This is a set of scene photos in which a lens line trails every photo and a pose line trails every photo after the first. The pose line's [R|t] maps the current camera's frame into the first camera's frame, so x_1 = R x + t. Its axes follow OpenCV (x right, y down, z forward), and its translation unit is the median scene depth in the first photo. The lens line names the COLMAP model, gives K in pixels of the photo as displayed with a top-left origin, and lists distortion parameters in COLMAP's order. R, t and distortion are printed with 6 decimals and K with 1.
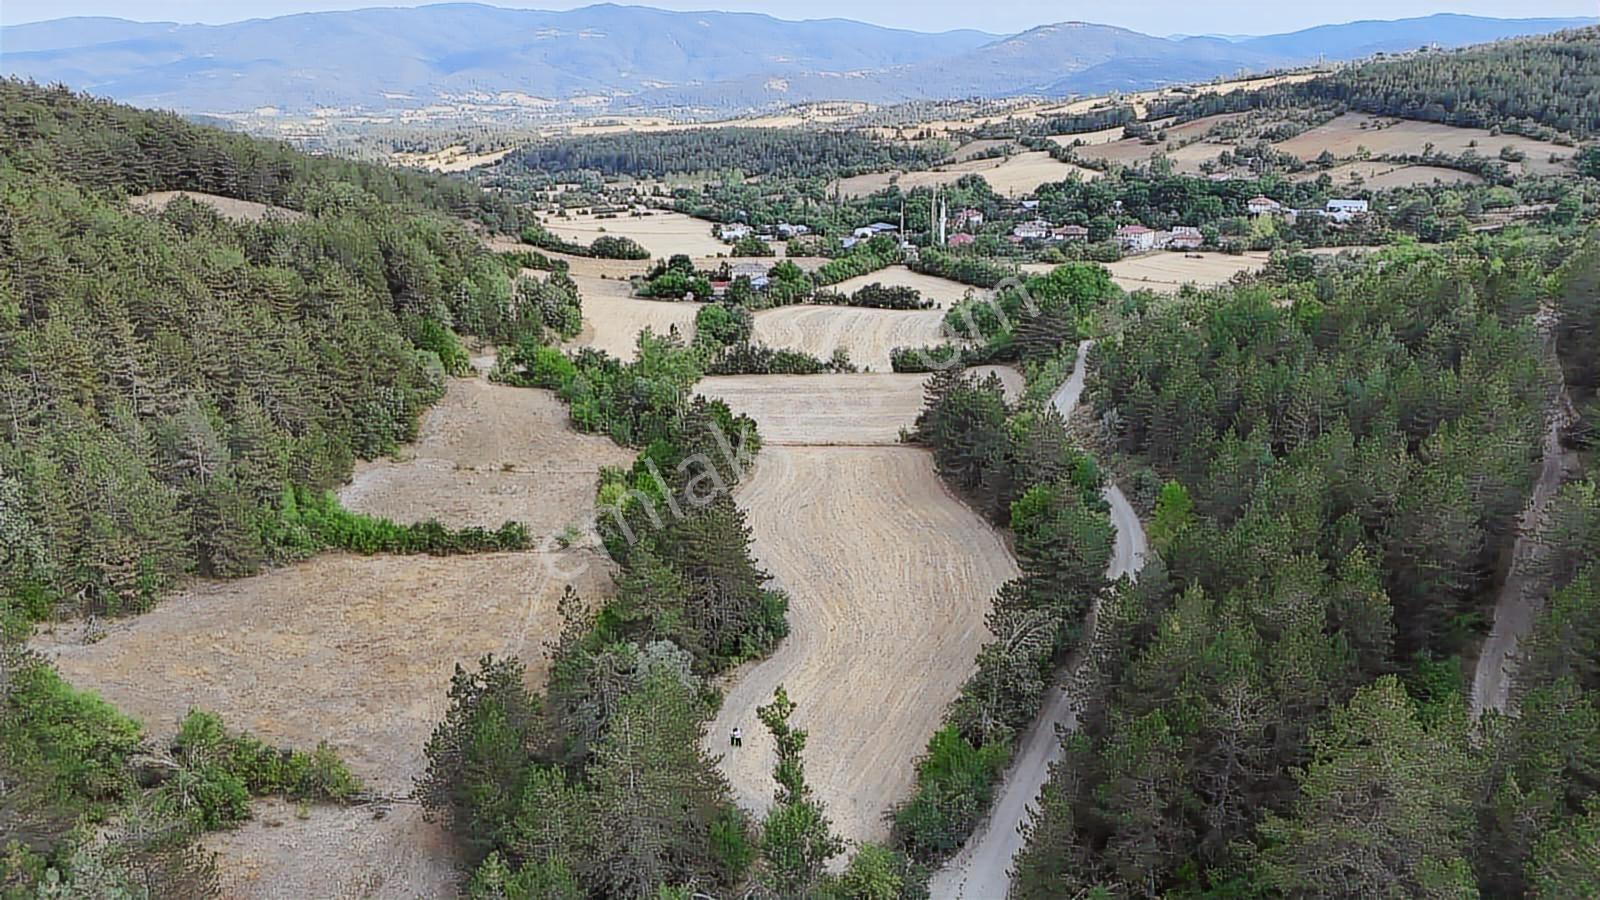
lens RADIAL K [[1175.2, 0, 795.4], [0, 1175.2, 453.6], [0, 0, 1]] dist [0.049100, -0.052332]
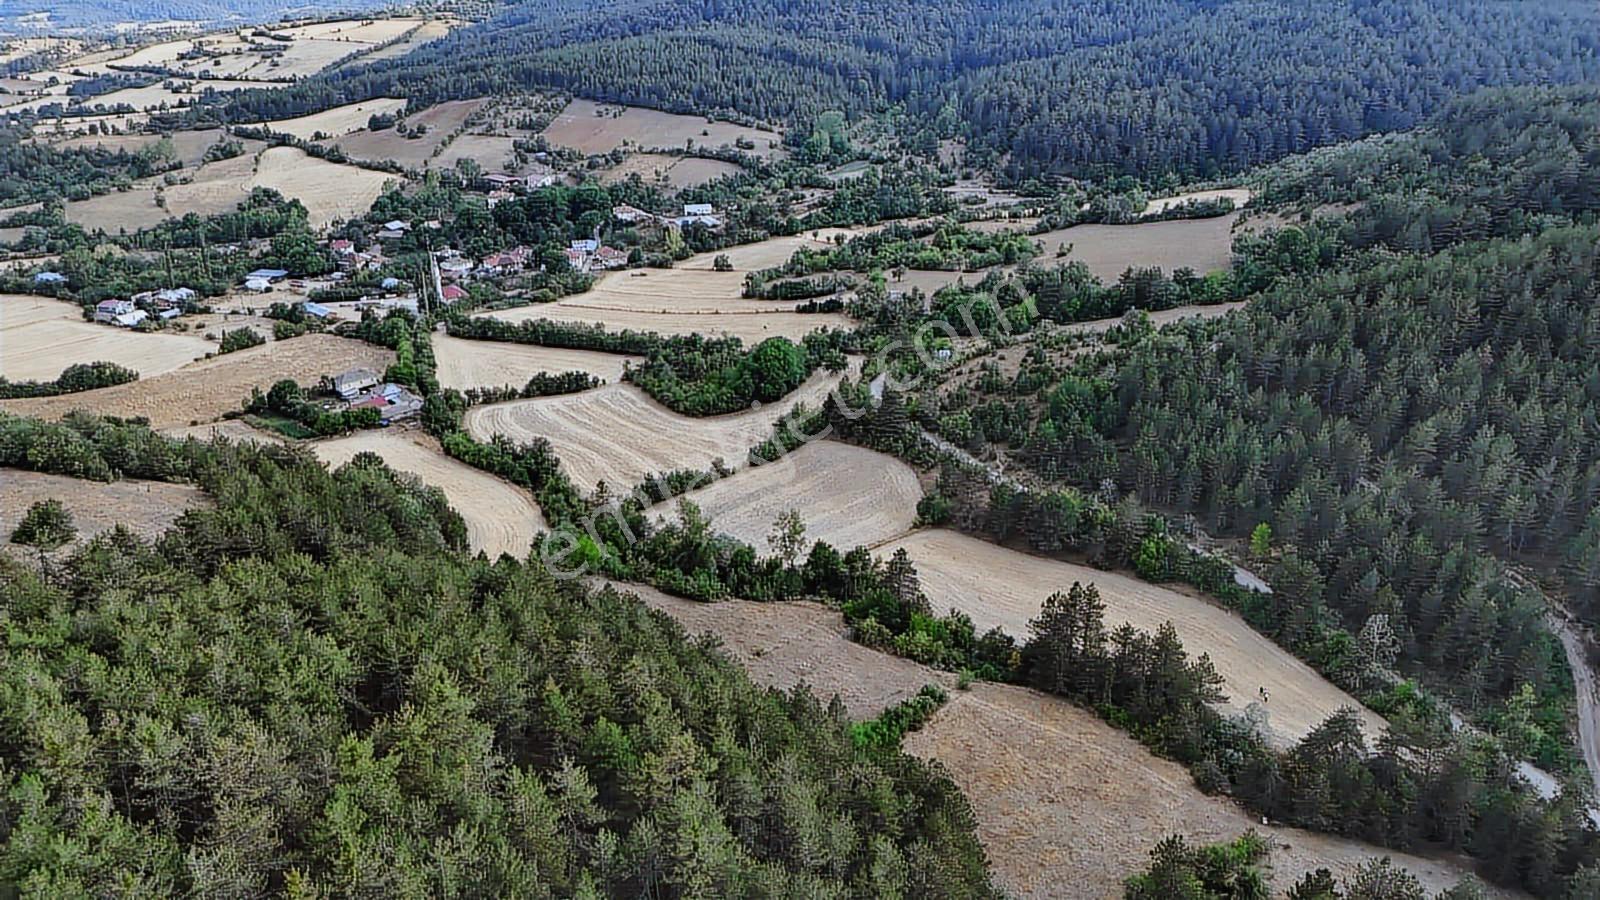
lens RADIAL K [[1175.2, 0, 808.2], [0, 1175.2, 448.2], [0, 0, 1]] dist [0.049100, -0.052332]
pose [[0.689654, -0.270802, 0.671598, -0.733015], [0.218891, 0.962017, 0.163129, -0.285453], [-0.690264, 0.034504, 0.722735, 0.040150]]
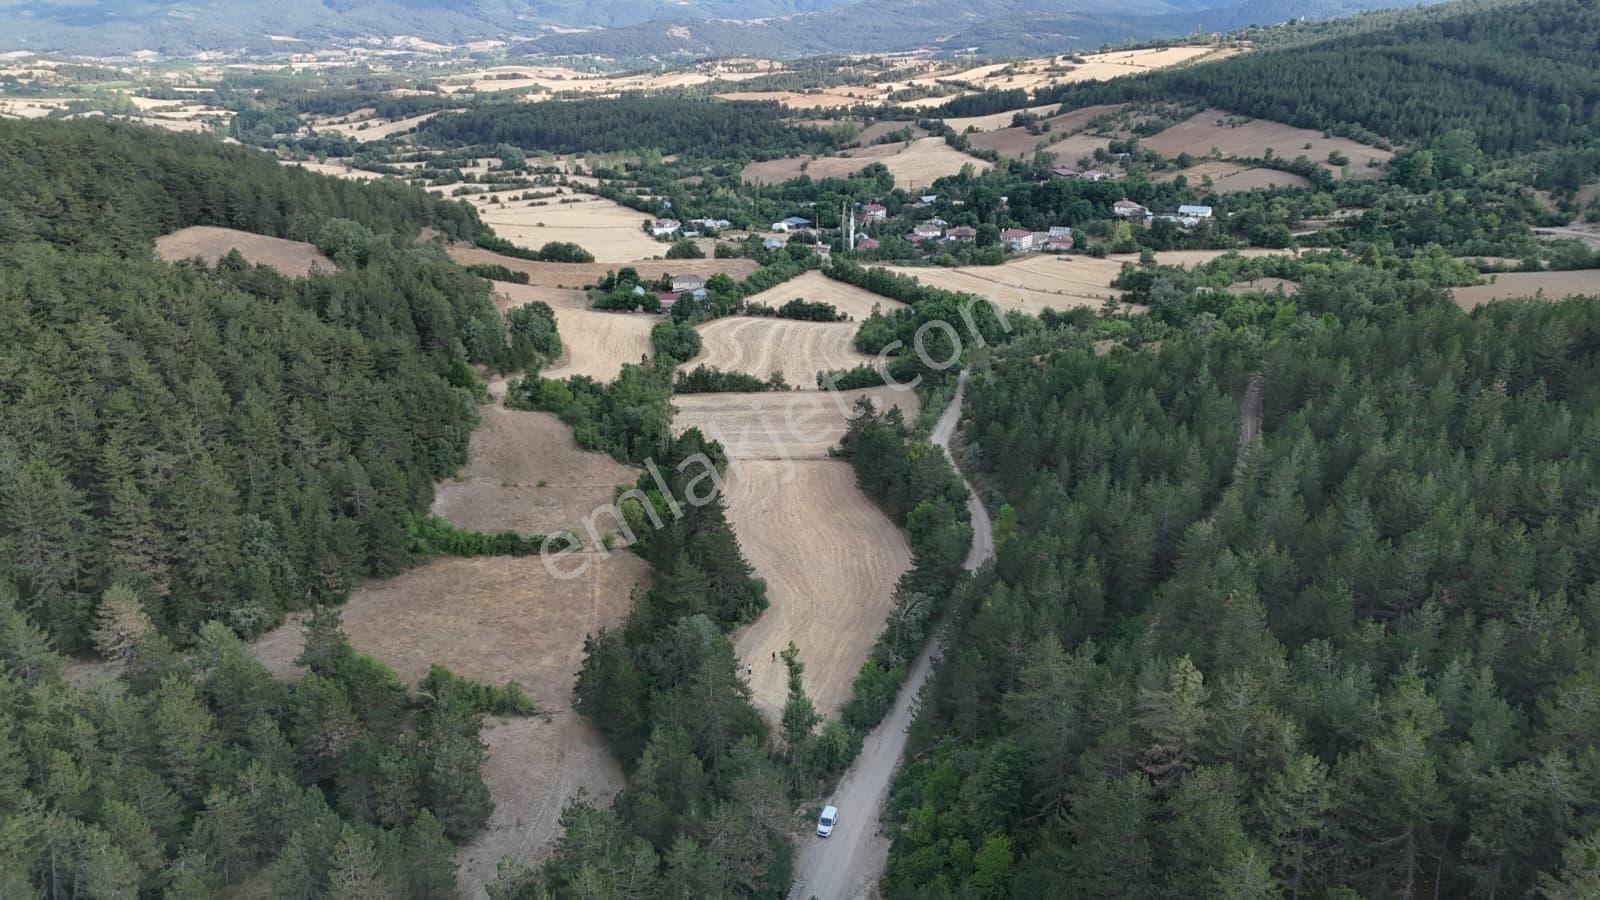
lens RADIAL K [[1175.2, 0, 797.4], [0, 1175.2, 452.5], [0, 0, 1]] dist [0.049100, -0.052332]
pose [[0.996646, -0.017839, 0.079868, -0.043551], [0.014199, 0.998844, 0.045920, -0.061172], [-0.080594, -0.044632, 0.995747, -0.277156]]
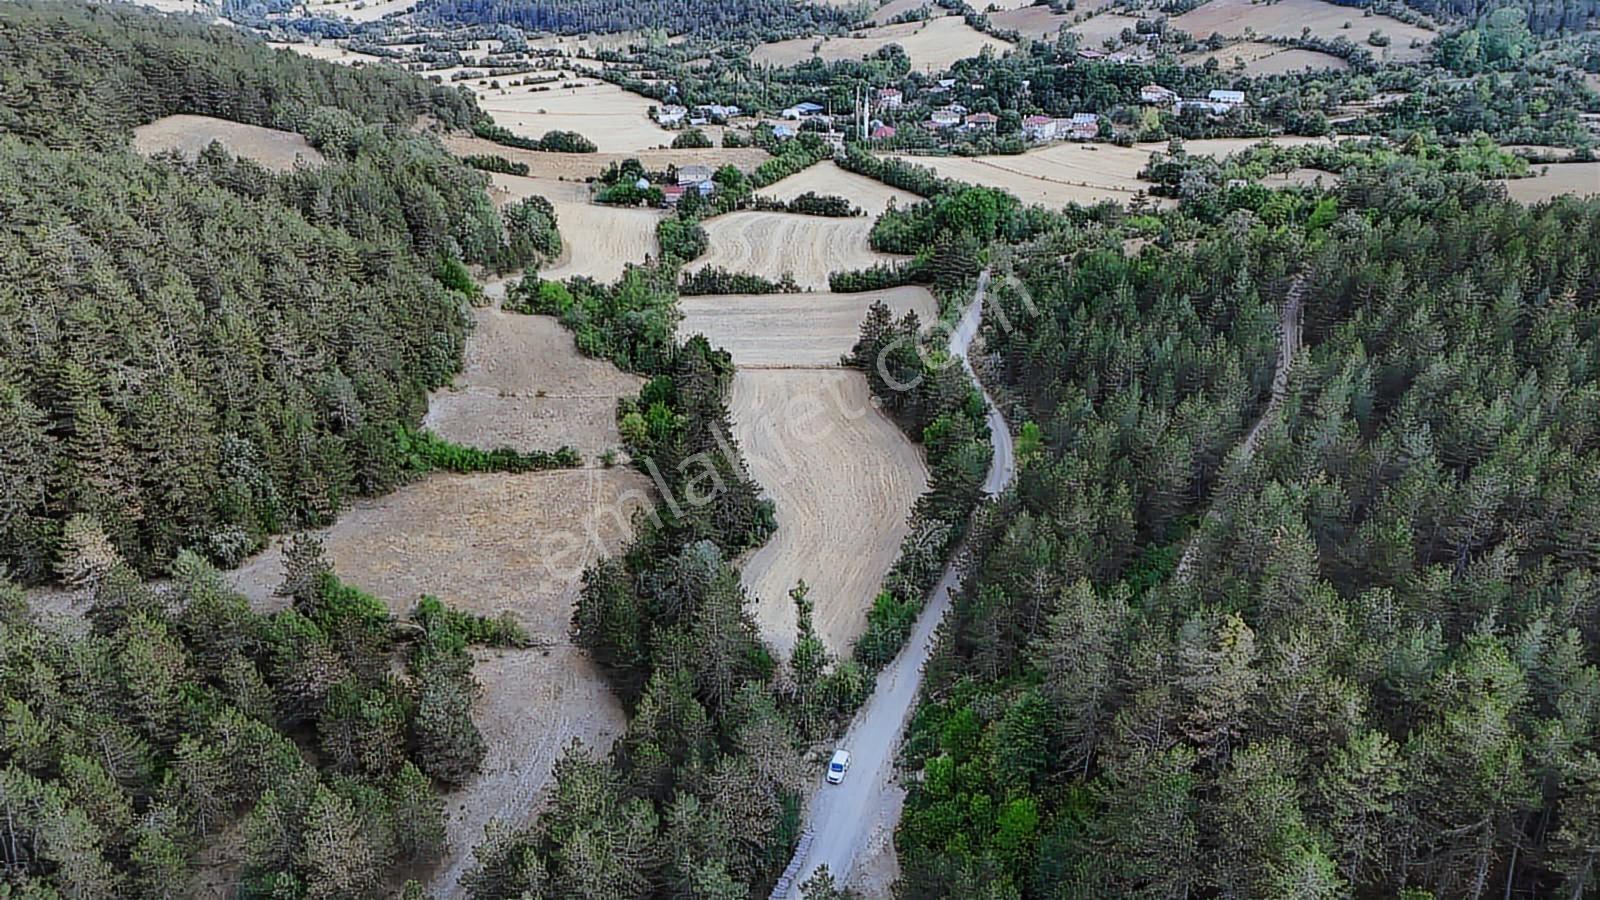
lens RADIAL K [[1175.2, 0, 797.2], [0, 1175.2, 455.0], [0, 0, 1]] dist [0.049100, -0.052332]
pose [[0.997414, -0.023550, 0.067906, -0.038909], [0.013896, 0.990155, 0.139281, -0.072759], [-0.070518, -0.137977, 0.987922, -0.230704]]
